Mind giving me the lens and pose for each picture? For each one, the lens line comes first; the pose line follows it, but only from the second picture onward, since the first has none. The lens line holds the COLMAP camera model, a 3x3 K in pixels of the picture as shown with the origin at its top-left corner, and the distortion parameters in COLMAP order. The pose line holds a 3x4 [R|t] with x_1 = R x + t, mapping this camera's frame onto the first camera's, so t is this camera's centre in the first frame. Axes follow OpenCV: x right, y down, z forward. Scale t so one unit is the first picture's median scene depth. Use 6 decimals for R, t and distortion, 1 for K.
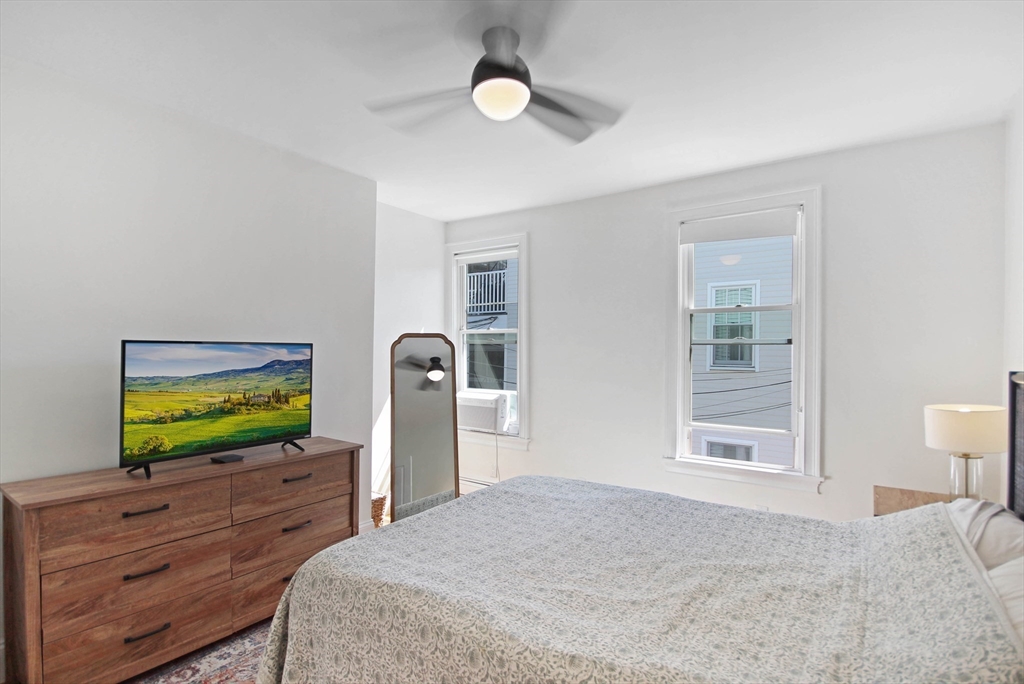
lens RADIAL K [[472.3, 0, 515.8], [0, 472.3, 350.1], [0, 0, 1]] dist [-0.001490, -0.000441]
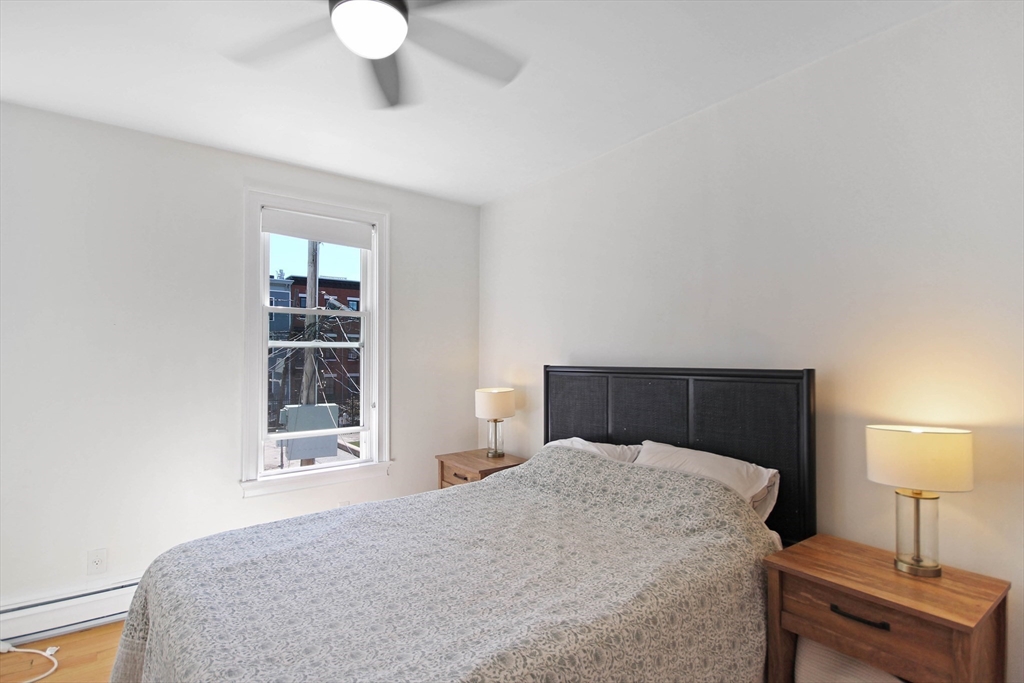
lens RADIAL K [[501.9, 0, 511.3], [0, 501.9, 351.2], [0, 0, 1]] dist [-0.000095, -0.000630]
pose [[0.309032, 0.000836, 0.951051, -0.906649], [-0.000853, 0.999999, -0.000601, -0.006632], [-0.951051, -0.000625, 0.309033, 0.647573]]
